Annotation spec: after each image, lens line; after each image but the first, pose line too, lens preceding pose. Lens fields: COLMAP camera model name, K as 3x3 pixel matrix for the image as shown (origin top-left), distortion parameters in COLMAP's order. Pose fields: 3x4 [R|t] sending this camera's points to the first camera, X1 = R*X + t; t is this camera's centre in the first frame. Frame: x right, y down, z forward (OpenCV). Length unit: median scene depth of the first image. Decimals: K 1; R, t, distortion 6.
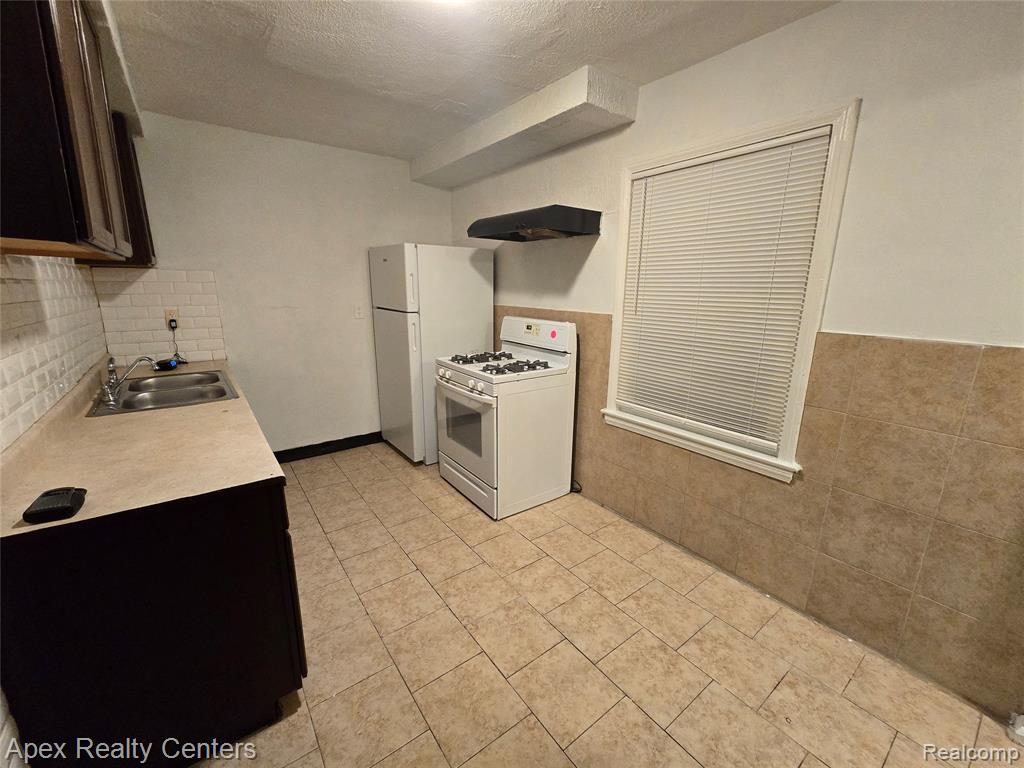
lens RADIAL K [[419.9, 0, 510.9], [0, 419.9, 387.1], [0, 0, 1]] dist [-0.001914, 0.000215]
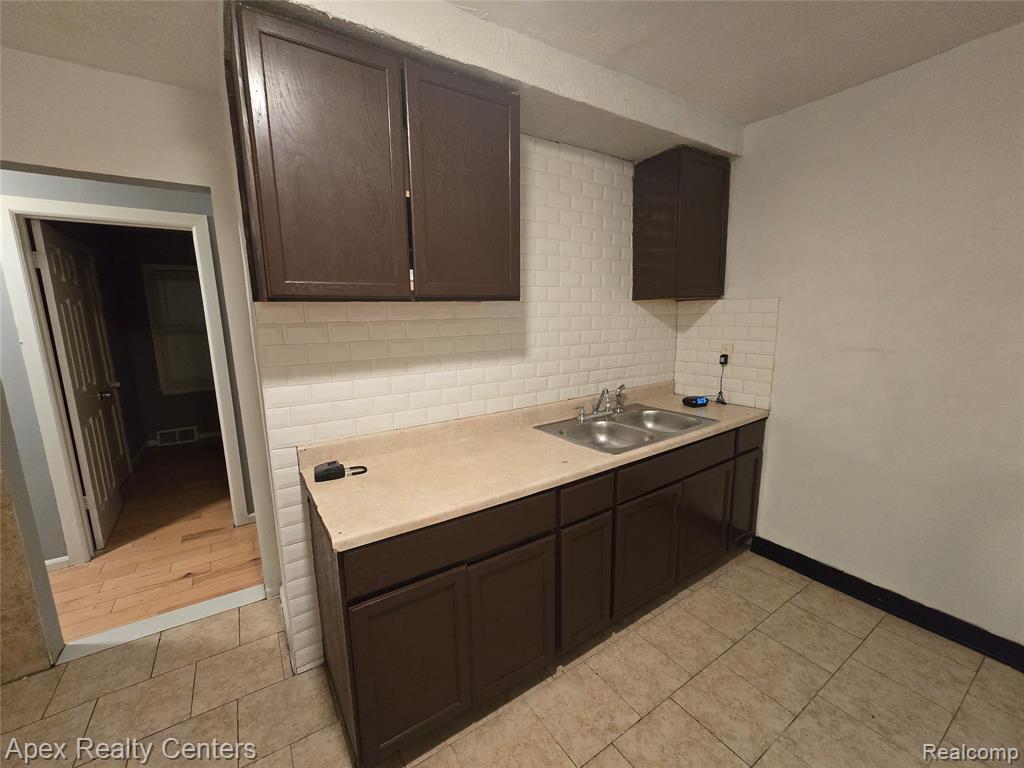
lens RADIAL K [[419.9, 0, 510.9], [0, 419.9, 387.1], [0, 0, 1]] dist [-0.001914, 0.000215]
pose [[-0.055285, 0.163173, -0.985047, 0.134308], [-0.215022, 0.961463, 0.171334, -0.171960], [0.975043, 0.221279, -0.018069, 0.672296]]
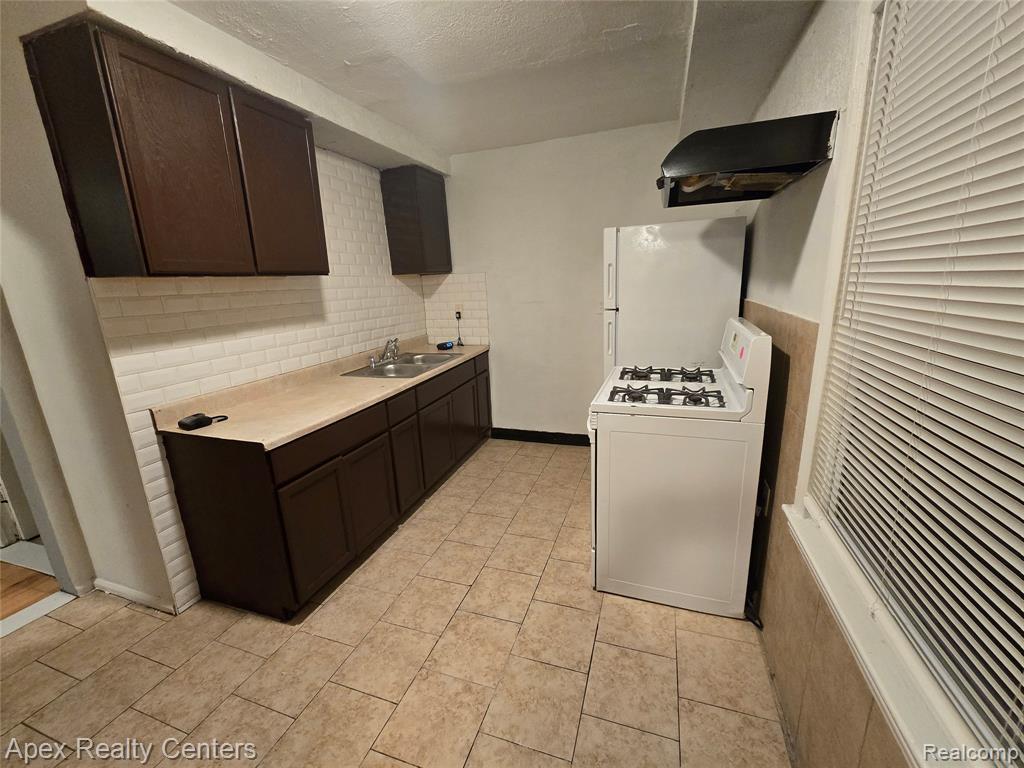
lens RADIAL K [[419.9, 0, 510.9], [0, 419.9, 387.1], [0, 0, 1]] dist [-0.001914, 0.000215]
pose [[0.560666, 0.168999, -0.810613, 0.458398], [-0.145585, 0.983820, 0.104415, -0.103486], [0.815144, 0.059471, 0.576198, 0.444594]]
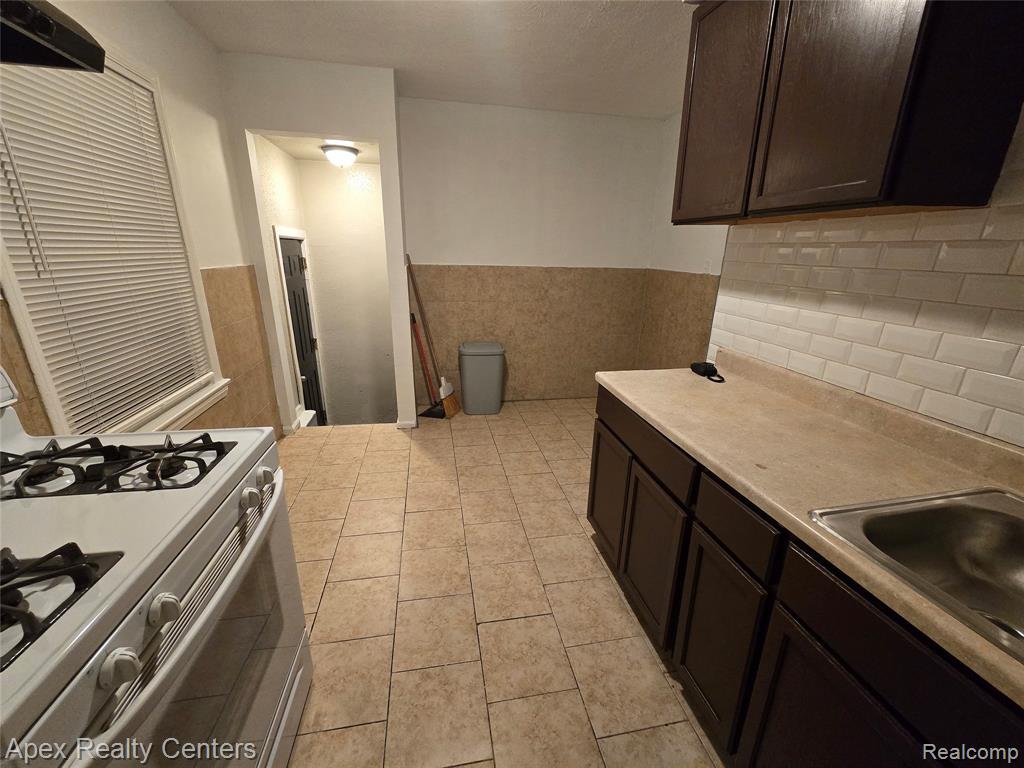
lens RADIAL K [[419.9, 0, 510.9], [0, 419.9, 387.1], [0, 0, 1]] dist [-0.001914, 0.000215]
pose [[-0.899676, -0.163198, 0.404906, -0.453388], [0.073129, 0.858054, 0.508327, -0.274813], [-0.430389, 0.486940, -0.760036, 1.185412]]
